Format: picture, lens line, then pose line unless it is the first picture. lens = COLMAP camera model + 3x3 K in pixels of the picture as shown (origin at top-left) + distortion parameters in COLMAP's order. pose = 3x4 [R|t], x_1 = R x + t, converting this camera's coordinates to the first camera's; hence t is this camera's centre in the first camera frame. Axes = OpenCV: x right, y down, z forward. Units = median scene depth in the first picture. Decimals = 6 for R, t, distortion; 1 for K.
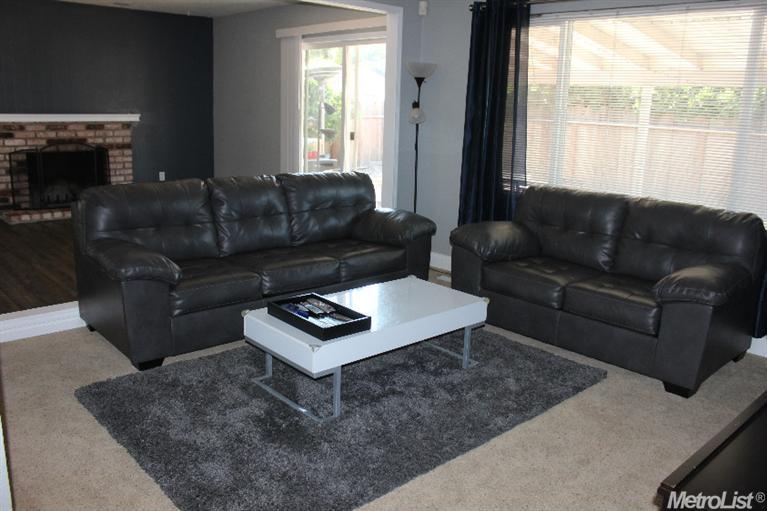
lens RADIAL K [[635.3, 0, 381.2], [0, 635.3, 249.8], [0, 0, 1]] dist [-0.138806, 0.084316]
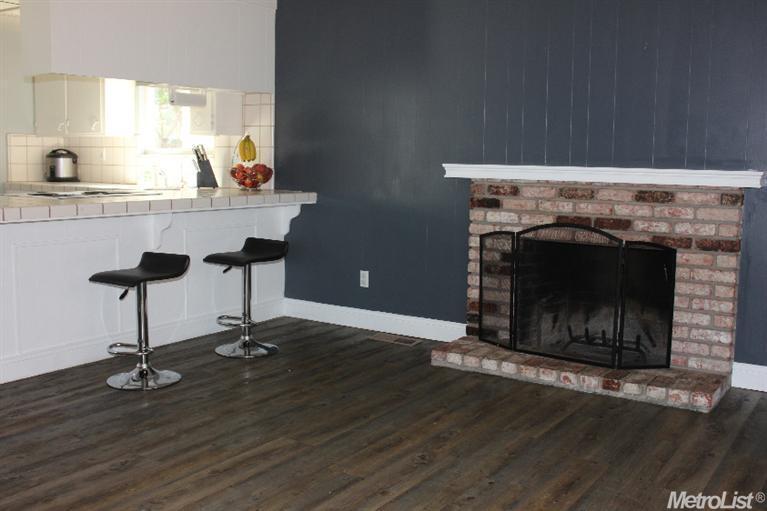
lens RADIAL K [[799.8, 0, 384.3], [0, 799.8, 253.4], [0, 0, 1]] dist [-0.027153, 0.000000]
pose [[0.259438, 0.090043, -0.961553, 0.065262], [-0.221472, 0.974657, 0.031515, -0.180072], [0.940023, 0.204781, 0.272805, 0.895453]]
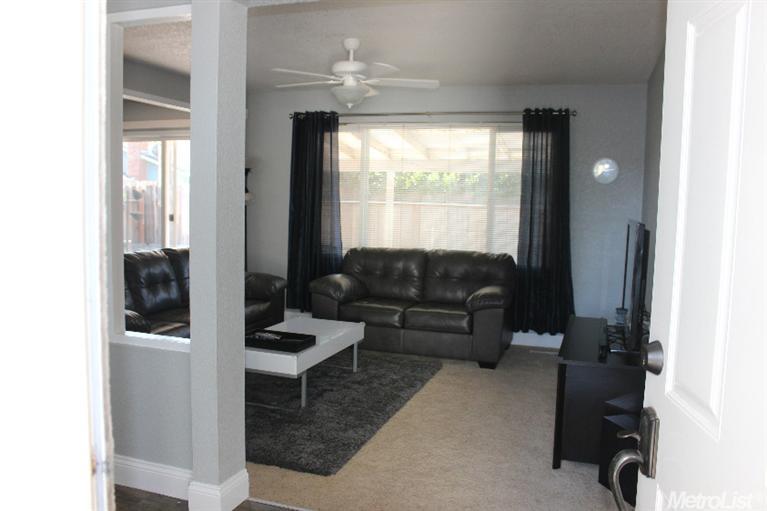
lens RADIAL K [[635.3, 0, 385.9], [0, 635.3, 256.4], [0, 0, 1]] dist [-0.138806, 0.084316]
pose [[0.877806, -0.053678, 0.475999, -0.303832], [0.108294, 0.990212, -0.088044, 0.039159], [-0.466615, 0.128834, 0.875027, -0.201133]]
